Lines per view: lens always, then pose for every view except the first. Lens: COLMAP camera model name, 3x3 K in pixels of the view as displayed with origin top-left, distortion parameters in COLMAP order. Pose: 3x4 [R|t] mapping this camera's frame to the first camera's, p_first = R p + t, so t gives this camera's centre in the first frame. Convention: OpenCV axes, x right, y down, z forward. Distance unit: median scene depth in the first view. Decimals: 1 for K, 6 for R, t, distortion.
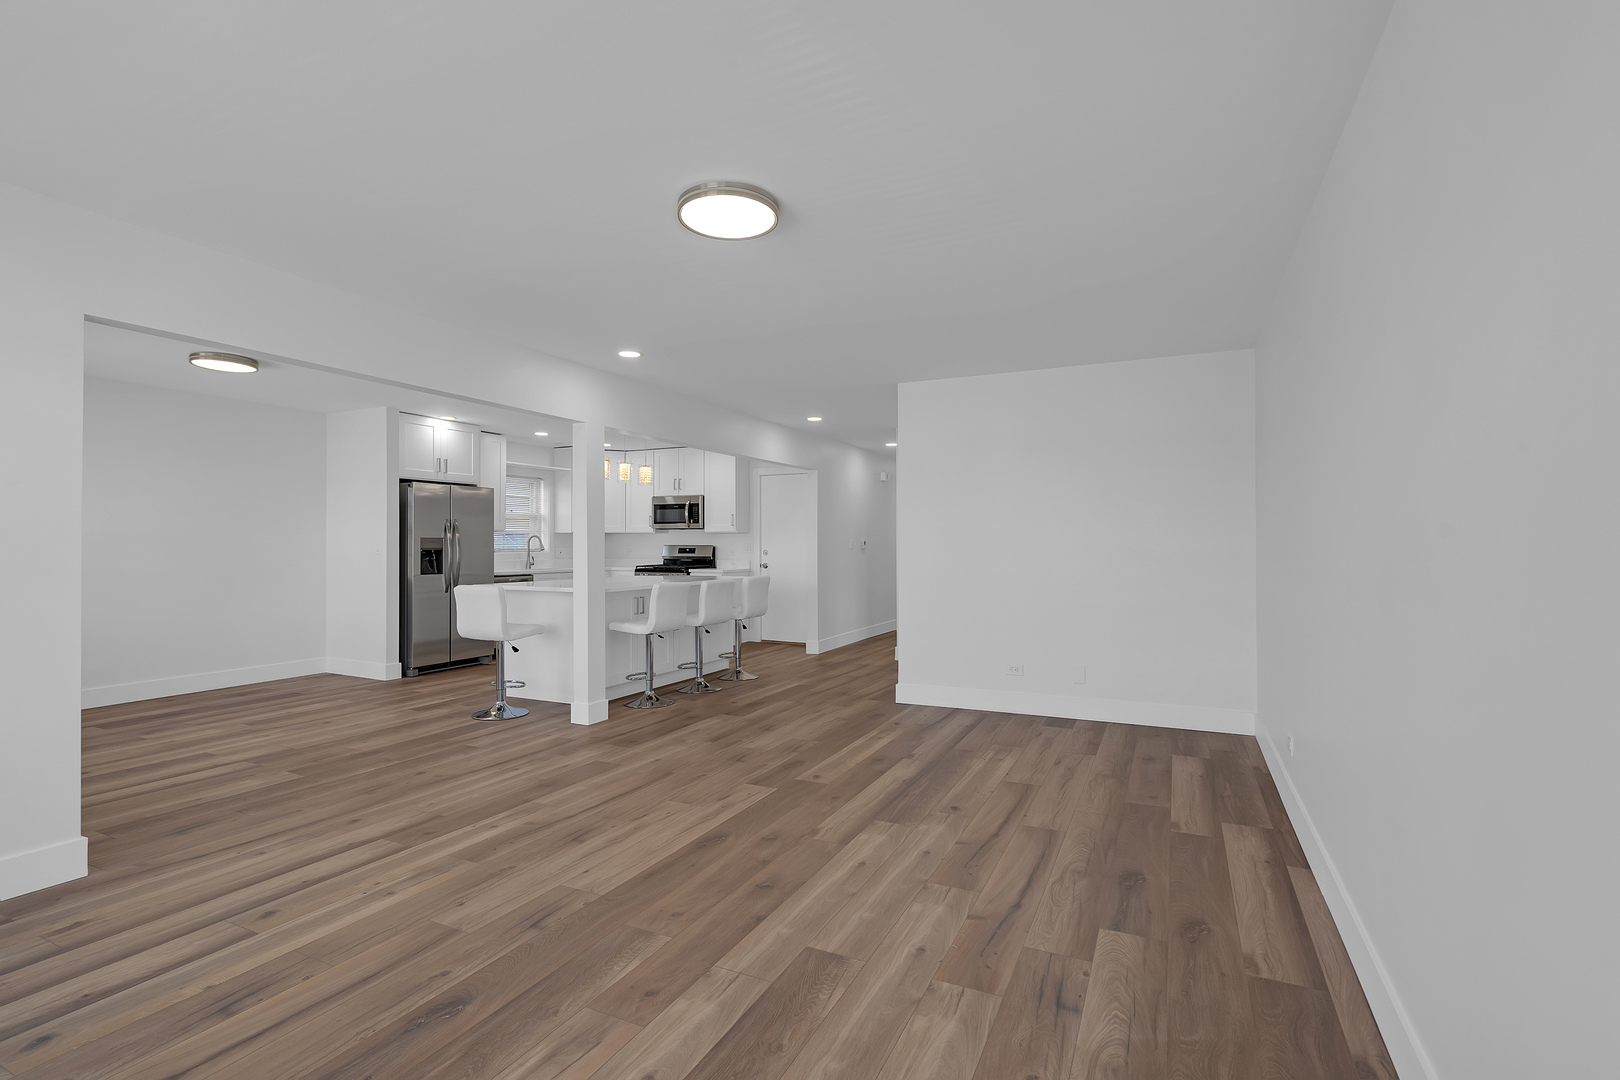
lens RADIAL K [[756.4, 0, 800.2], [0, 756.4, 549.4], [0, 0, 1]] dist [0.003753, -0.001174]
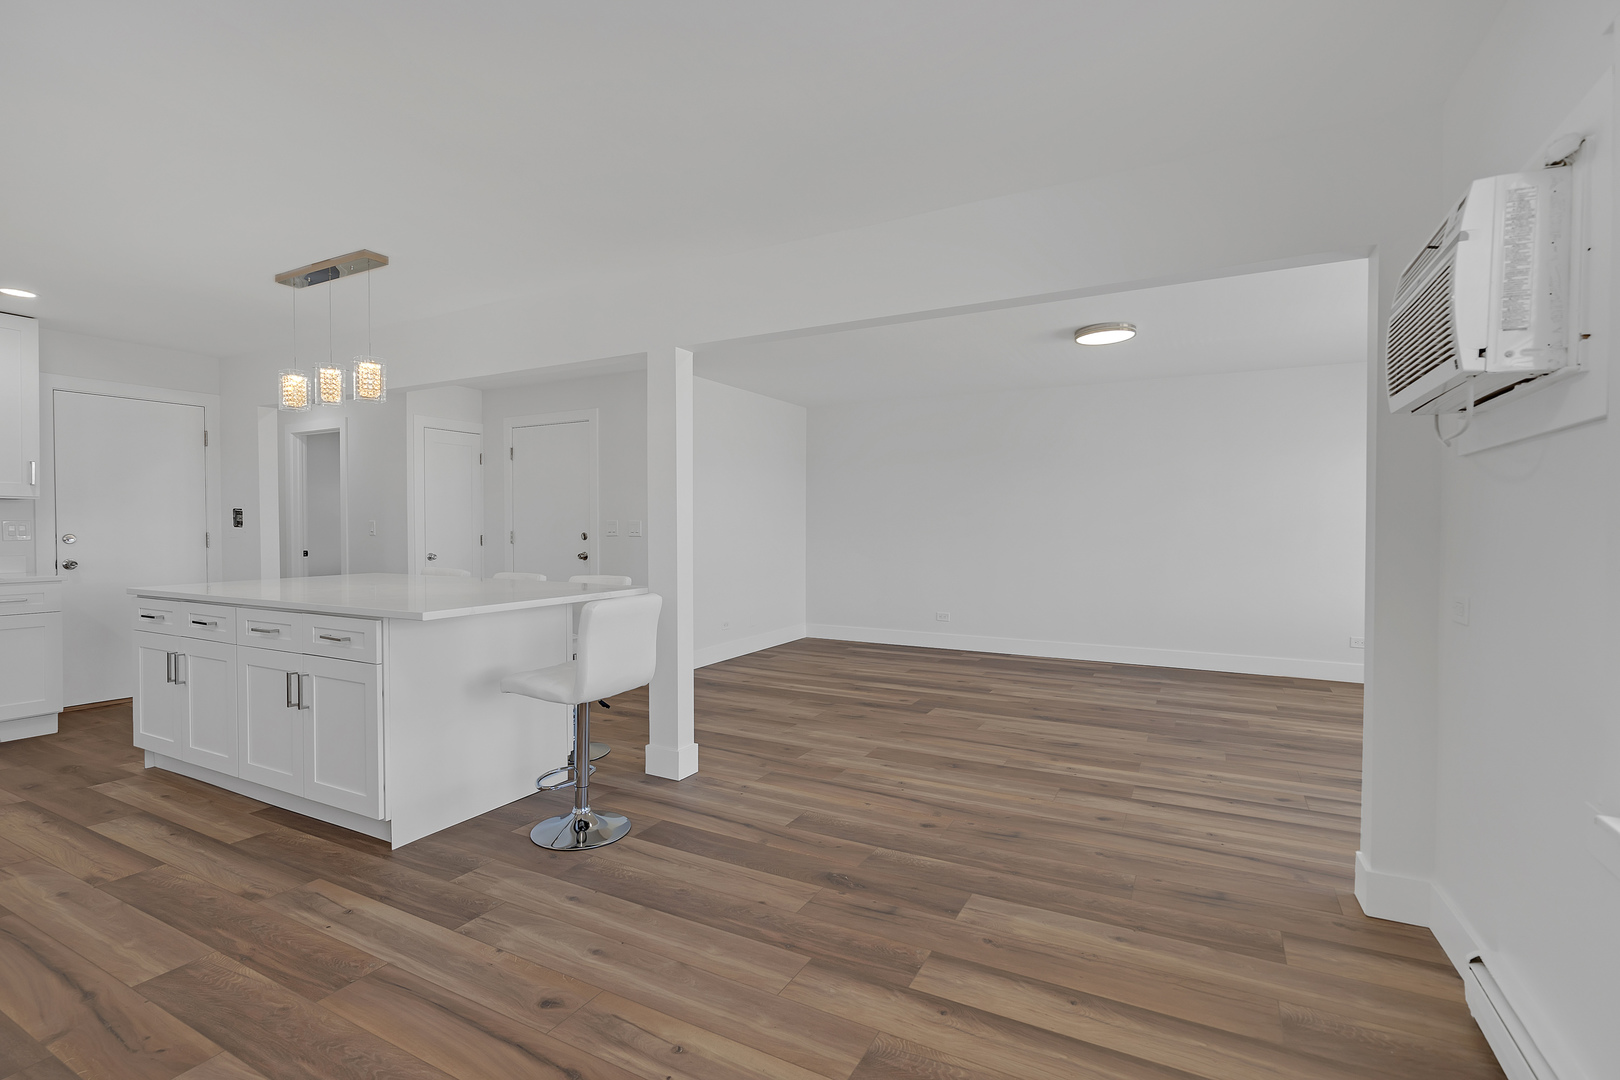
lens RADIAL K [[756.4, 0, 798.6], [0, 756.4, 536.7], [0, 0, 1]] dist [0.003753, -0.001174]
pose [[0.032559, -0.014581, 0.999363, -1.316441], [0.006438, 0.999876, 0.014379, -0.004661], [-0.999449, 0.005966, 0.032649, 1.156075]]
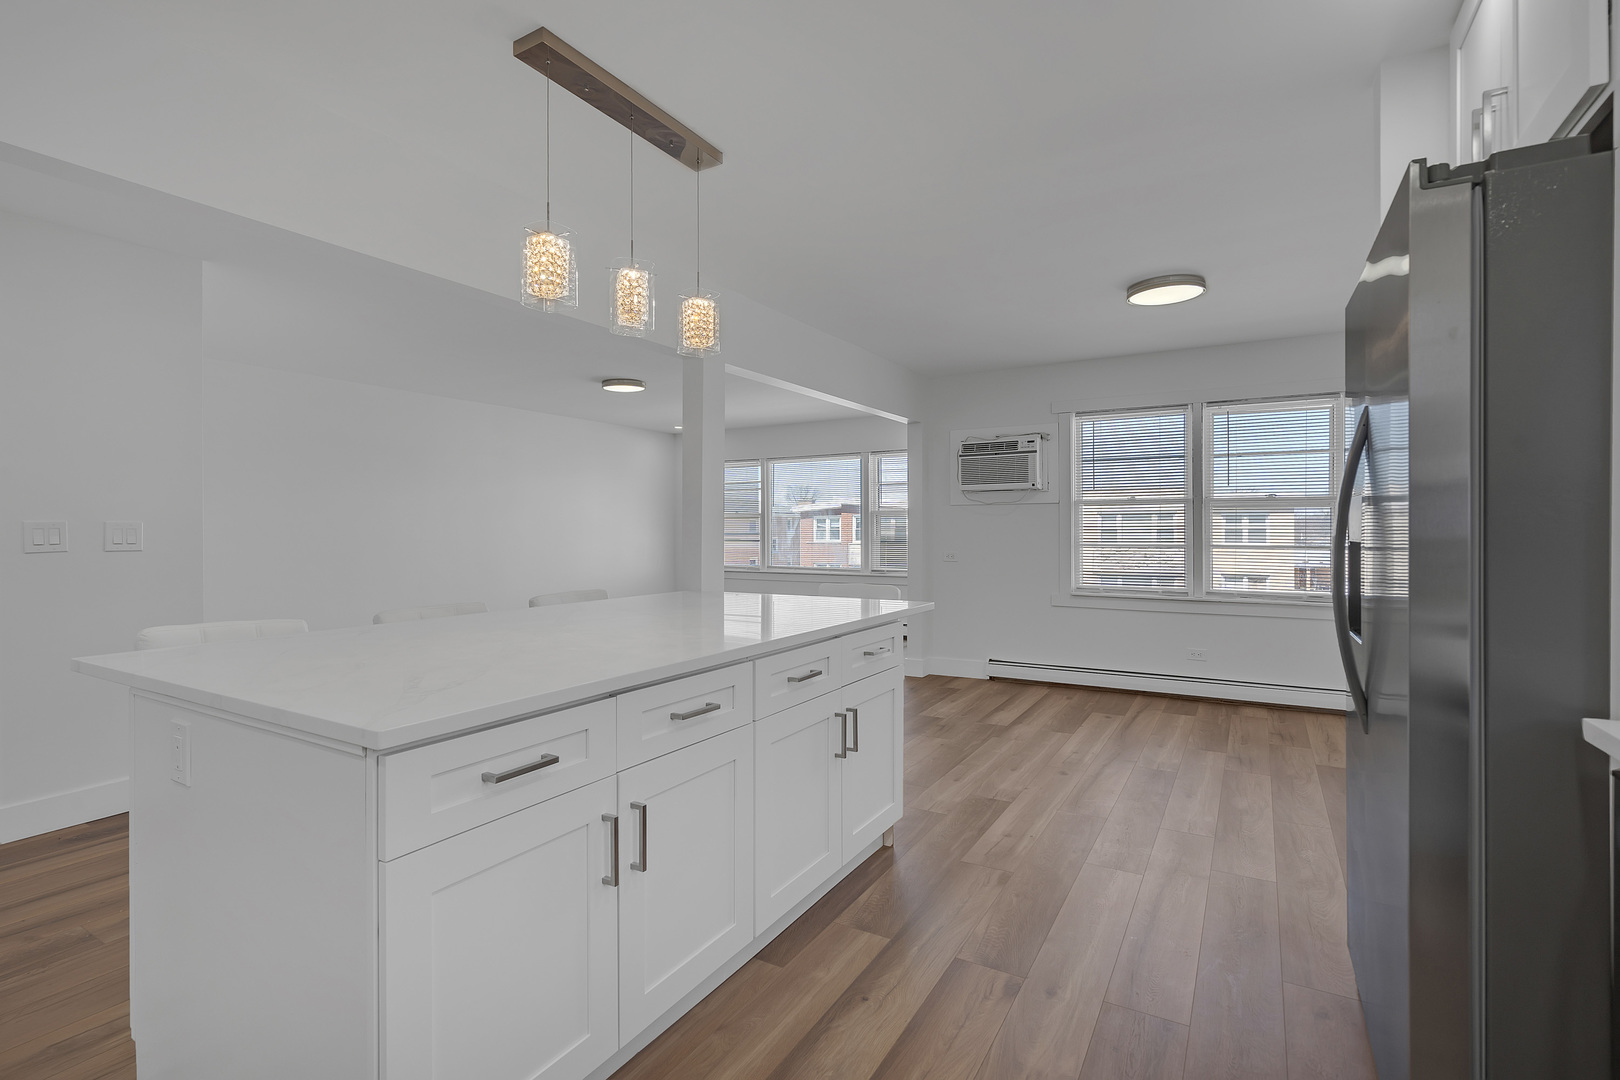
lens RADIAL K [[756.4, 0, 806.4], [0, 756.4, 533.8], [0, 0, 1]] dist [0.003753, -0.001174]
pose [[-0.997615, 0.005127, 0.068835, -0.576438], [0.005930, 0.999917, 0.011457, -0.010974], [-0.068770, 0.011838, -0.997562, 2.309608]]
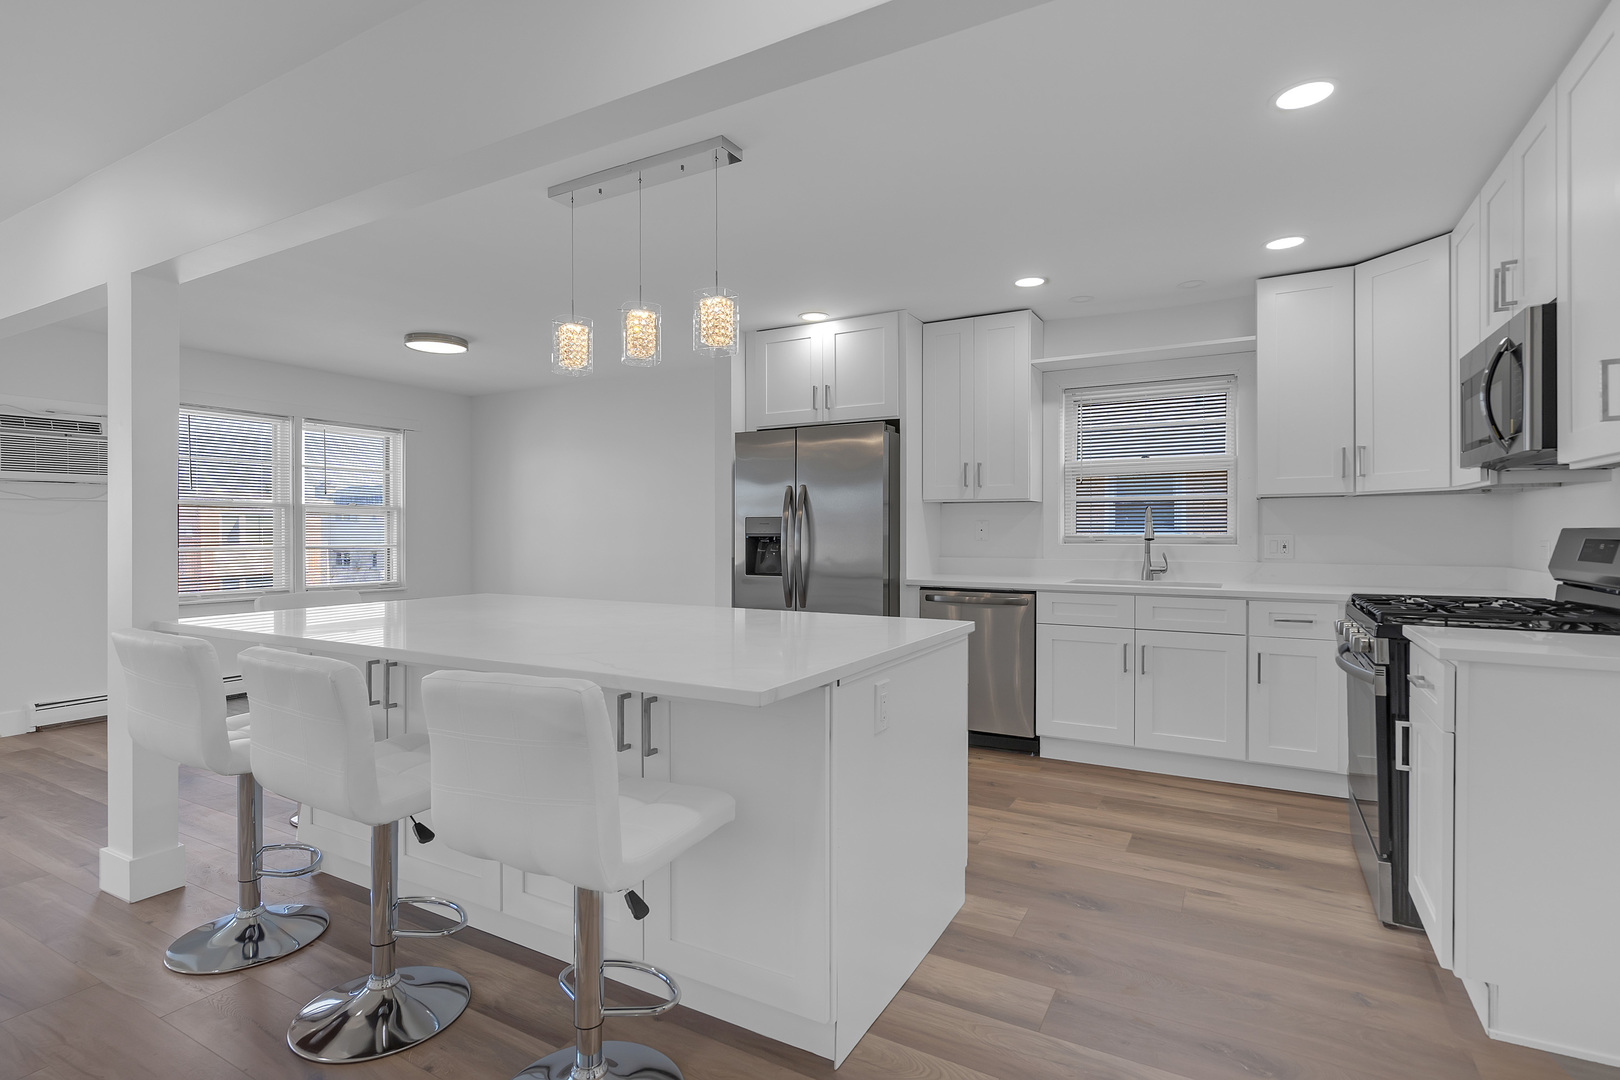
lens RADIAL K [[756.4, 0, 804.7], [0, 756.4, 533.9], [0, 0, 1]] dist [0.003753, -0.001174]
pose [[-0.050706, 0.005208, -0.998700, 0.253342], [-0.006087, 0.999966, 0.005523, -0.008954], [0.998695, 0.006359, -0.050673, 1.938279]]
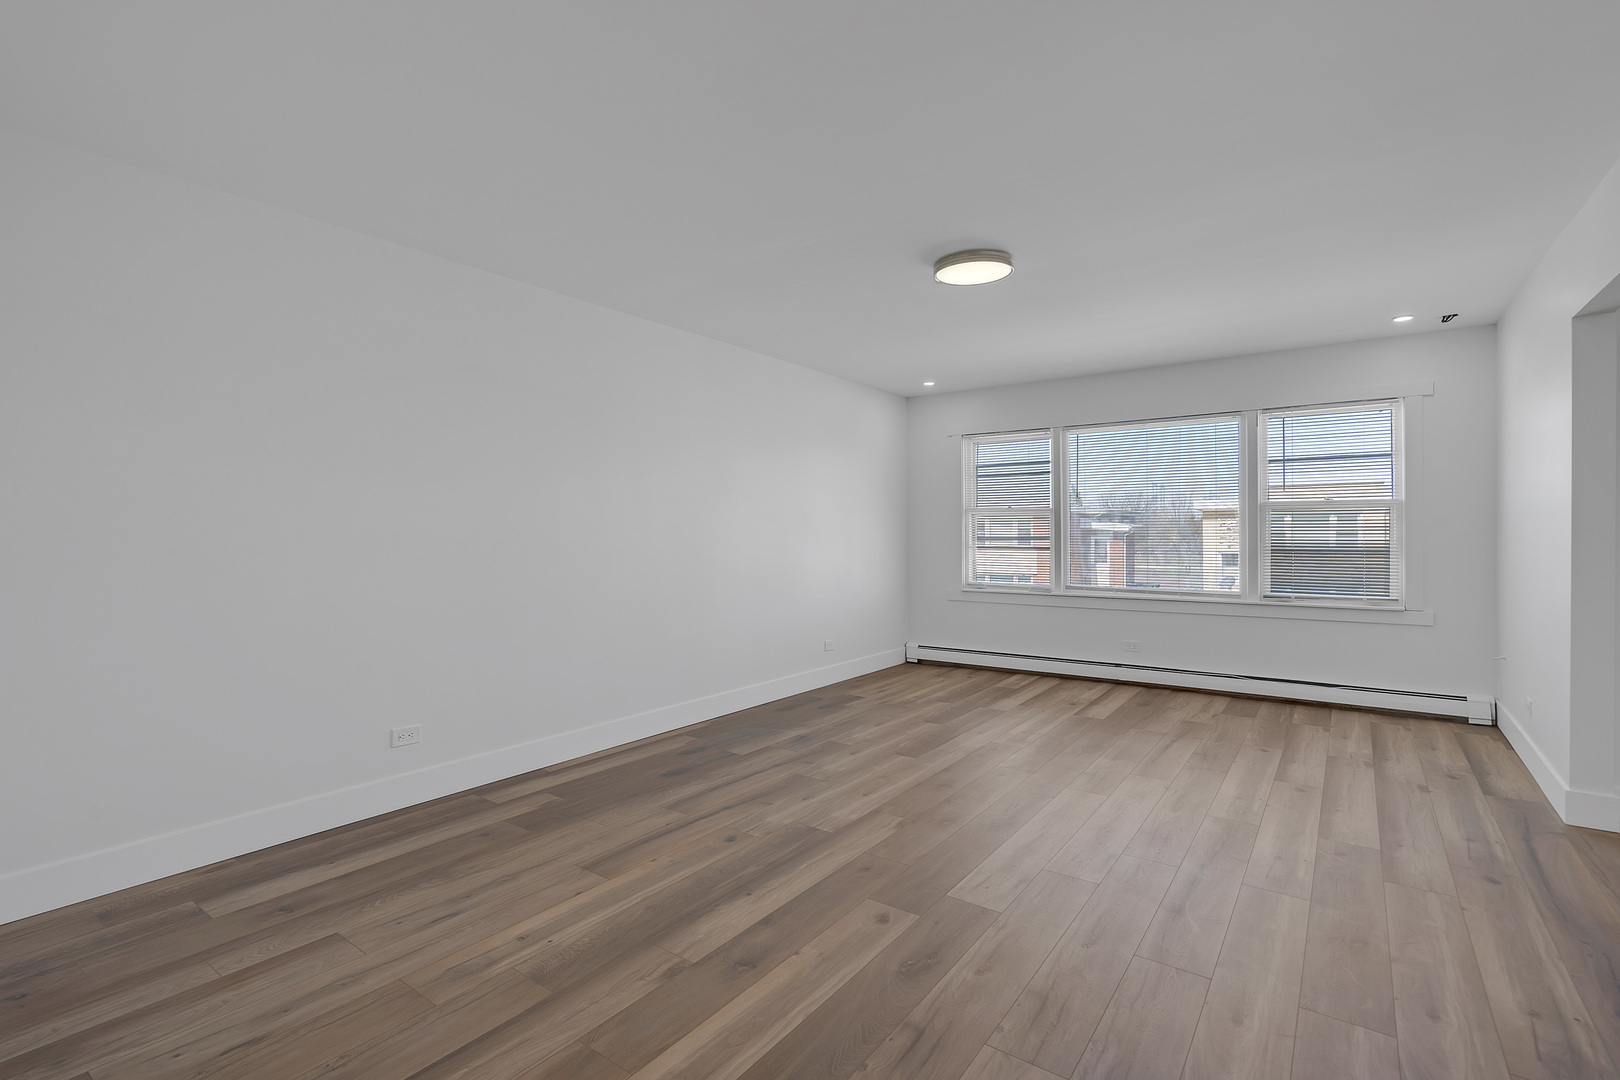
lens RADIAL K [[756.4, 0, 812.1], [0, 756.4, 531.1], [0, 0, 1]] dist [0.003753, -0.001174]
pose [[-0.987409, 0.004417, 0.158125, -0.019275], [0.004789, 0.999987, 0.001968, -0.004988], [-0.158114, 0.002701, -0.987417, 1.617703]]
